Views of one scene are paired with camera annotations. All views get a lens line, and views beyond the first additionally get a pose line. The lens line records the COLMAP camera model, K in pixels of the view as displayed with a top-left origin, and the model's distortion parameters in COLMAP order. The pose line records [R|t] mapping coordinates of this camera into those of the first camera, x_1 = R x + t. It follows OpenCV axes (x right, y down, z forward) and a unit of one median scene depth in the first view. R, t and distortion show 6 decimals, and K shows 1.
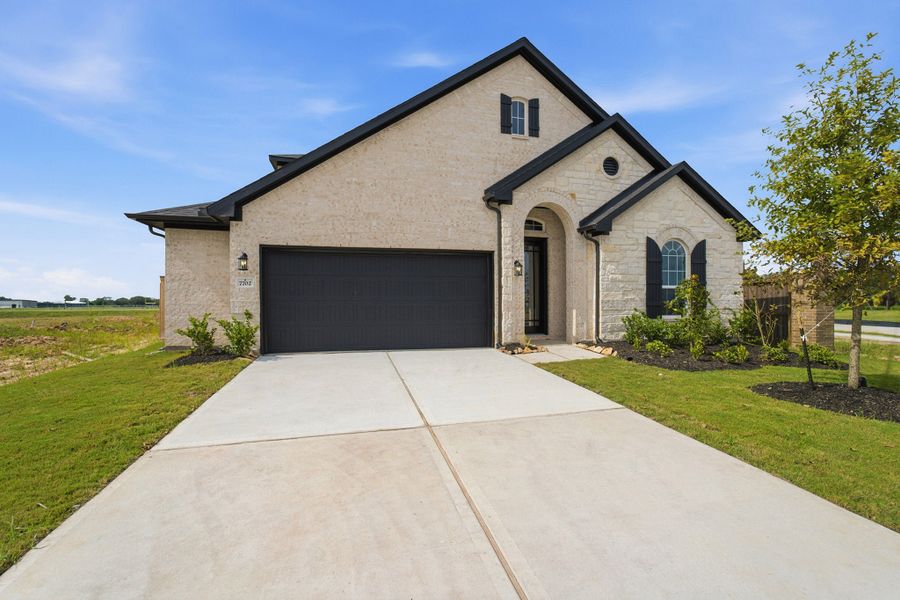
lens RADIAL K [[382.4, 0, 454.2], [0, 382.4, 298.4], [0, 0, 1]] dist [-0.011598, 0.000760]
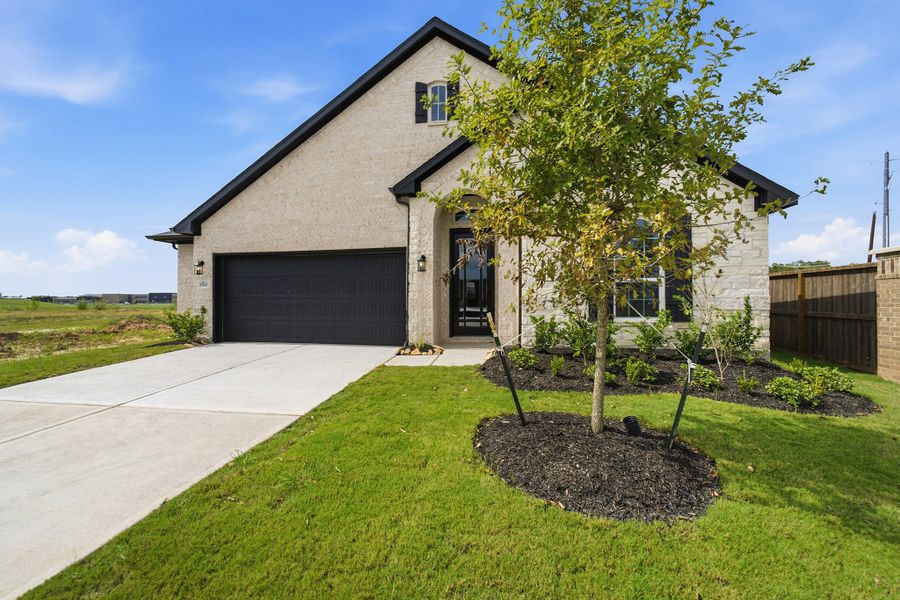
lens RADIAL K [[382.4, 0, 443.6], [0, 382.4, 293.2], [0, 0, 1]] dist [-0.011598, 0.000760]
pose [[0.903137, -0.006388, -0.429306, 0.600897], [0.001634, 0.999933, -0.011442, 0.003771], [0.429350, 0.009633, 0.903087, 0.171669]]
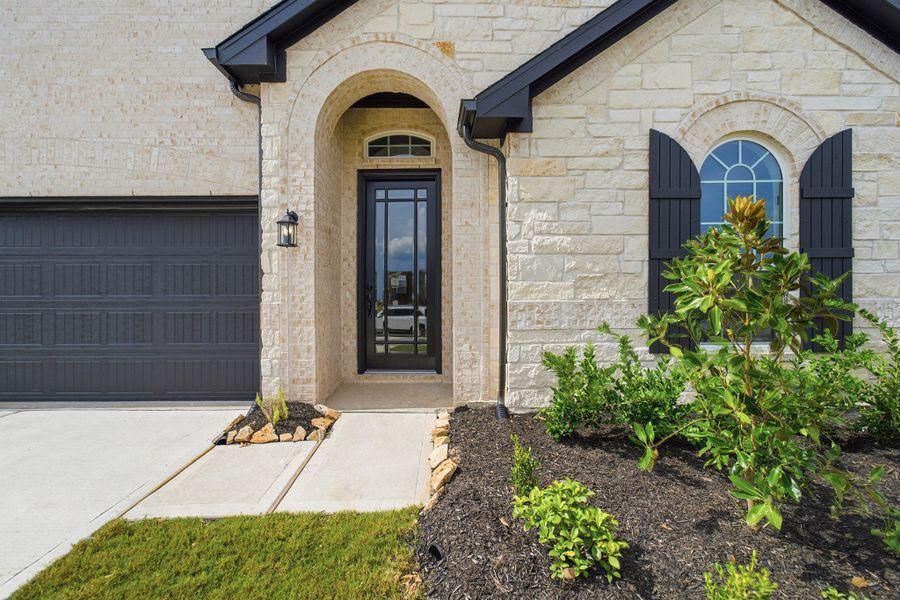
lens RADIAL K [[382.4, 0, 445.3], [0, 382.4, 295.5], [0, 0, 1]] dist [-0.011598, 0.000760]
pose [[0.966118, -0.001051, -0.258097, 0.430769], [0.004698, 0.999898, 0.013514, -0.010000], [0.258057, -0.014268, 0.966024, 0.626451]]
